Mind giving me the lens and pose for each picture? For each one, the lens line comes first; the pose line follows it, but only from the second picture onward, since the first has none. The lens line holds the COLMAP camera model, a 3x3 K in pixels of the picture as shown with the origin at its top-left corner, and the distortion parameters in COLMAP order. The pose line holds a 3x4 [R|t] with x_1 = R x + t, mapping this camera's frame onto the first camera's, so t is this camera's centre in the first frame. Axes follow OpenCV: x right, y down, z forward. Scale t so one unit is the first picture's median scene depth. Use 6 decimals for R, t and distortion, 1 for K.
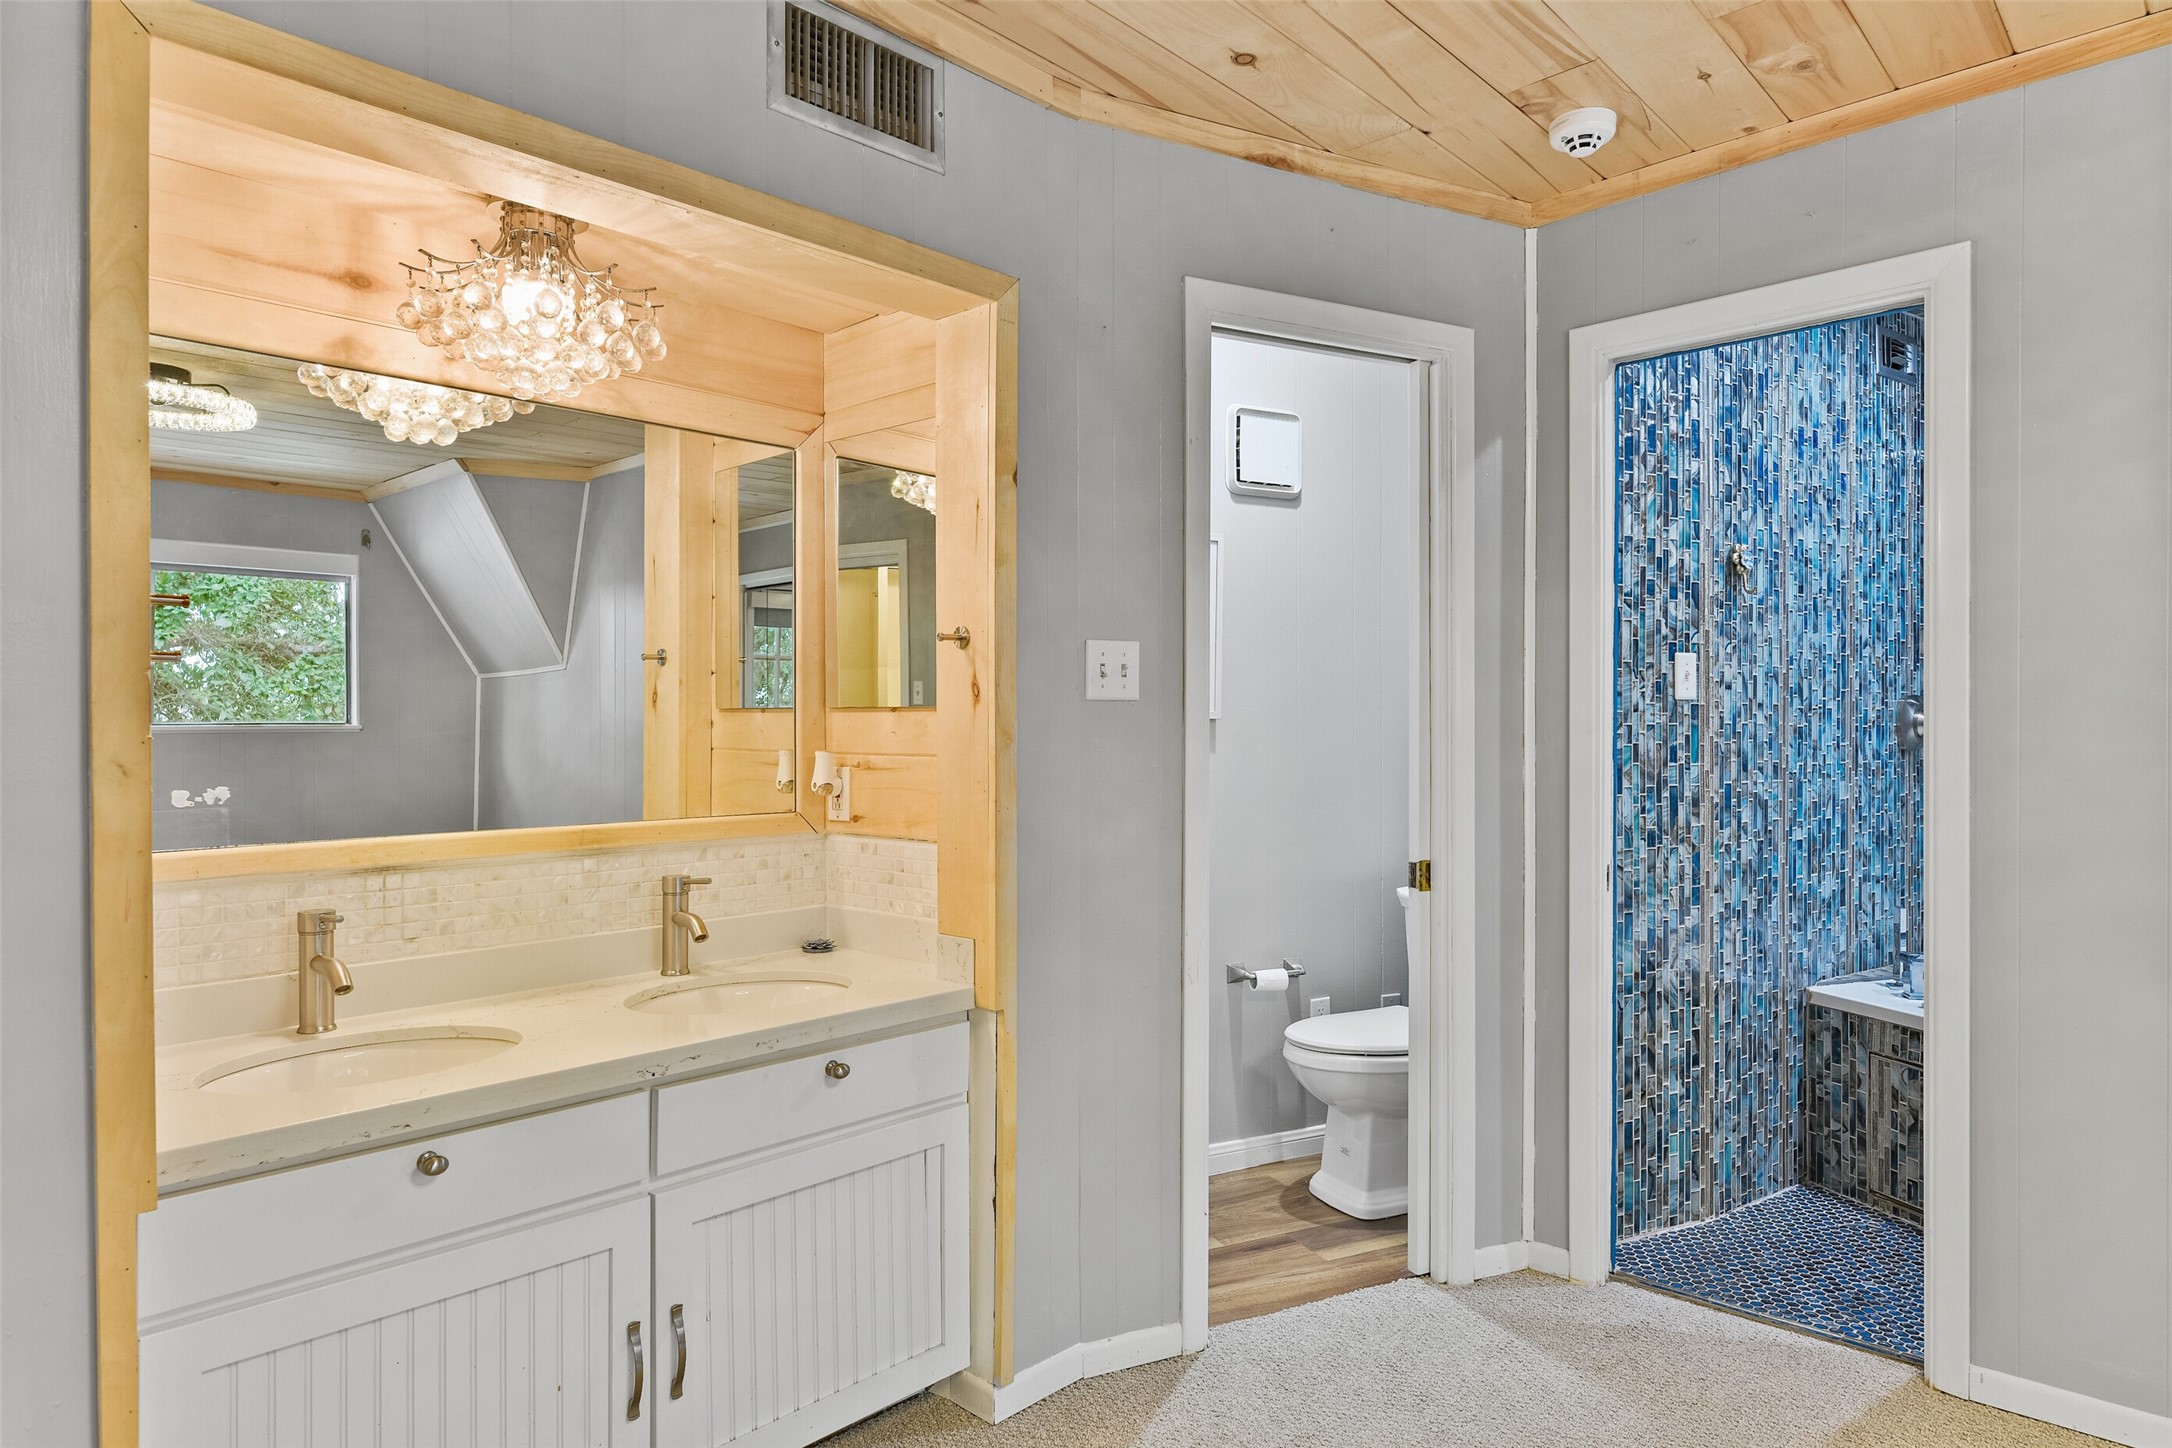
lens RADIAL K [[1277.3, 0, 1087.8], [0, 1277.3, 727.7], [0, 0, 1]] dist [0.002249, 0.000136]
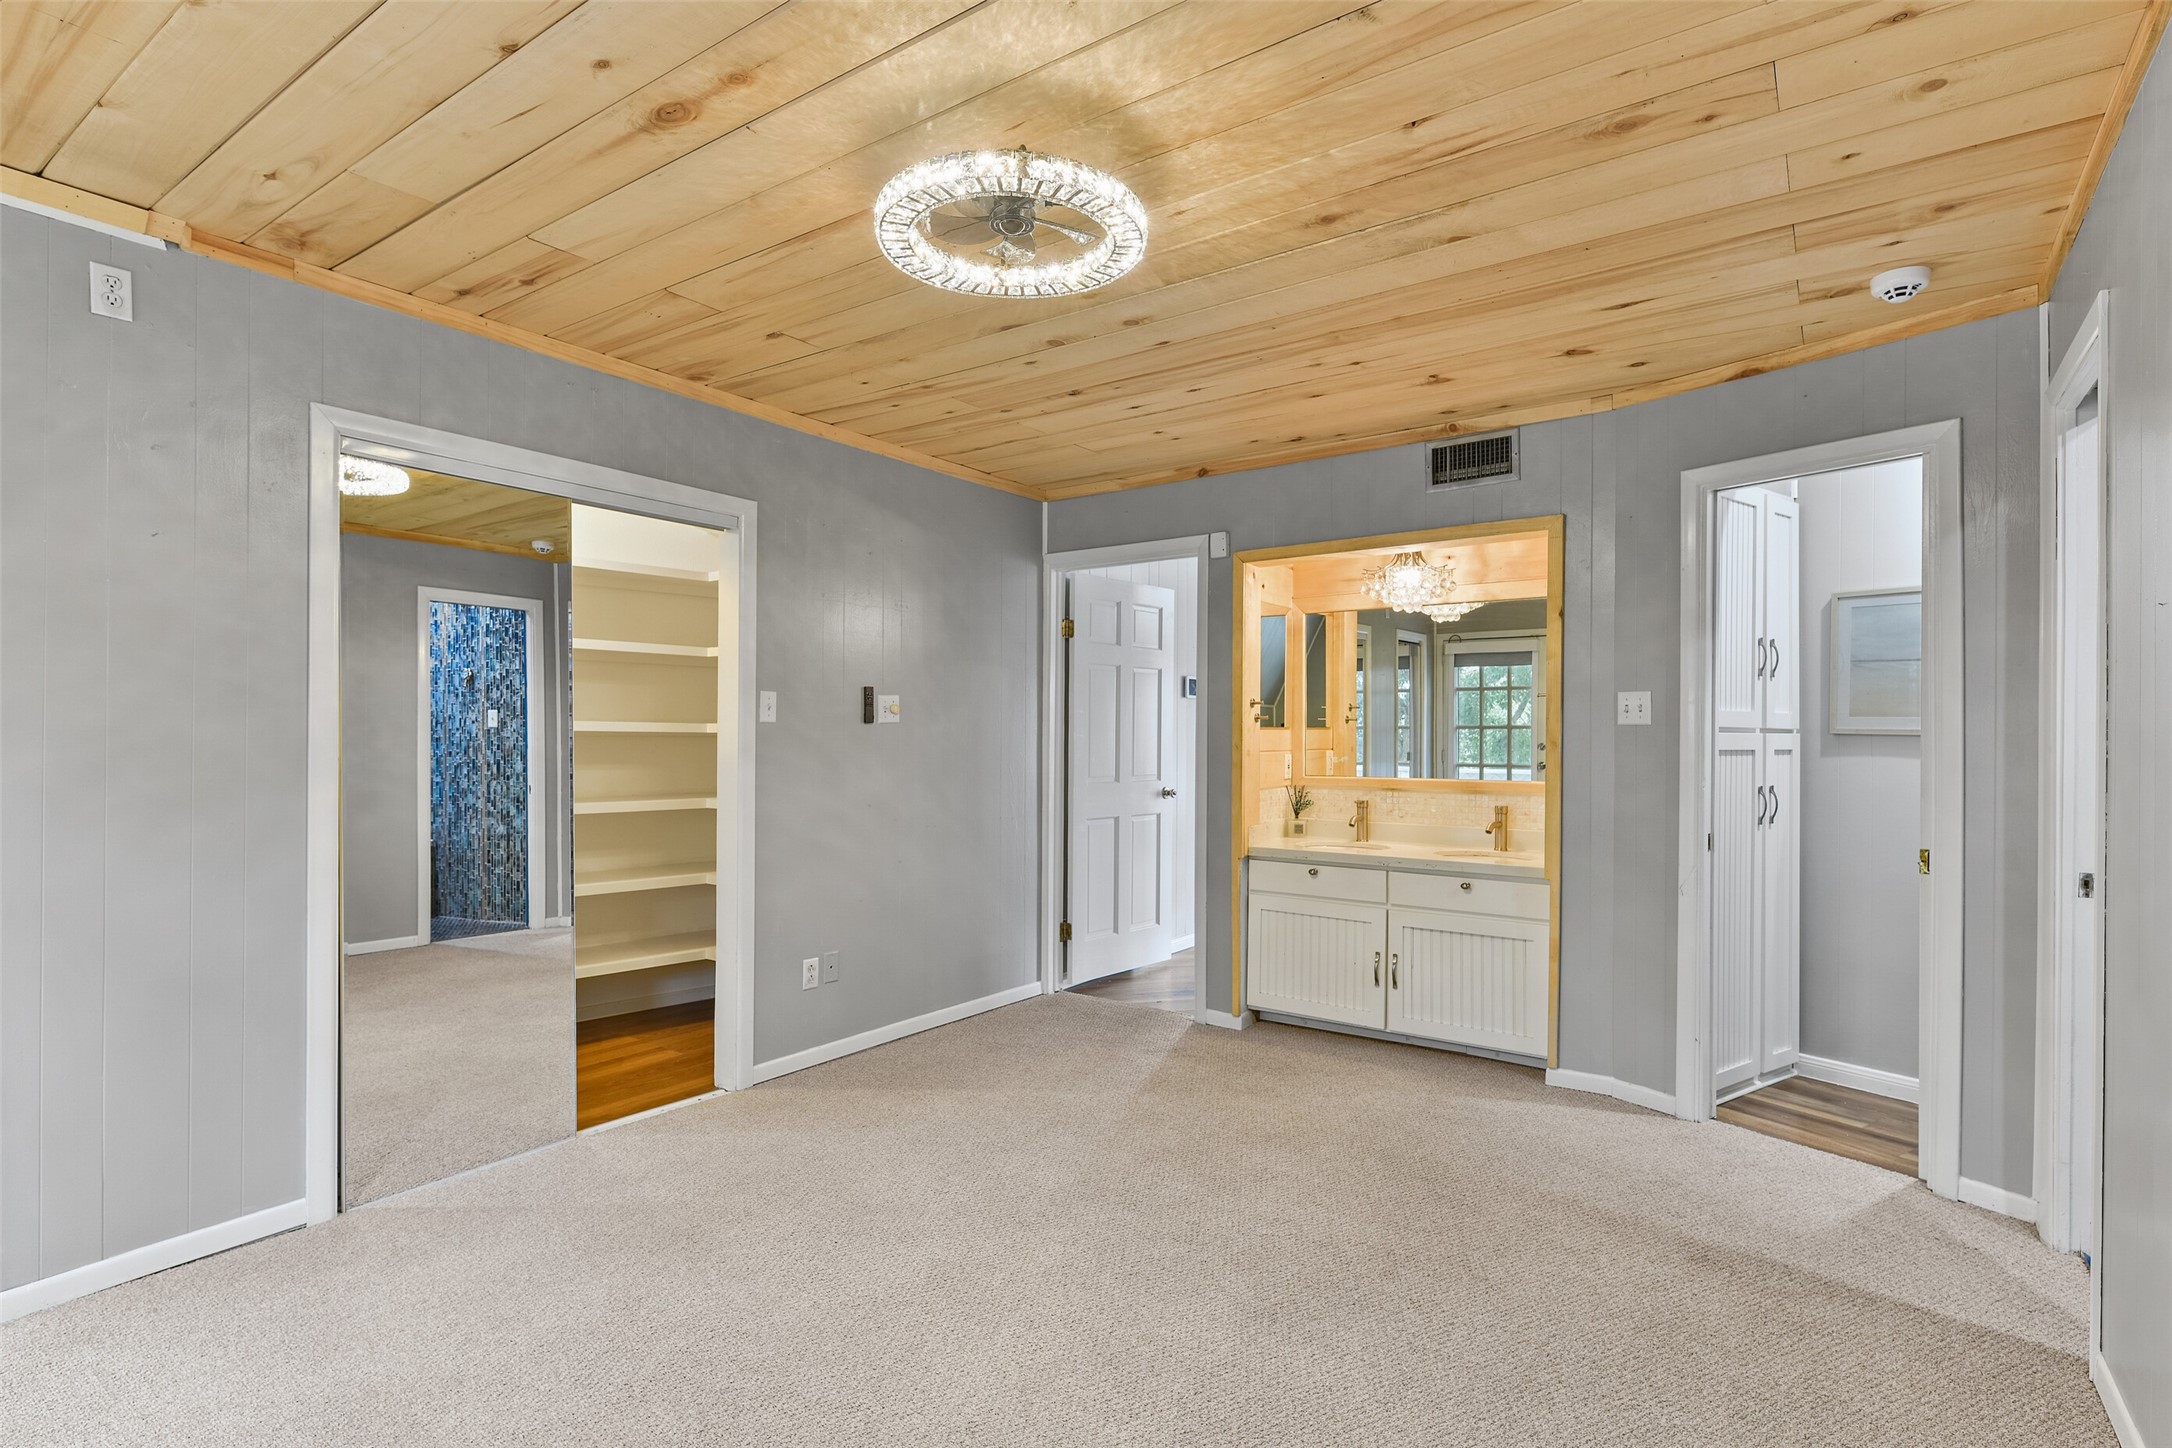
lens RADIAL K [[1077.3, 0, 1088.6], [0, 1077.3, 728.9], [0, 0, 1]] dist [-0.001872, 0.000108]
pose [[0.127283, -0.000728, -0.991866, 1.420847], [-0.008926, 0.999958, -0.001879, -0.007034], [0.991826, 0.009093, 0.127271, 0.054834]]
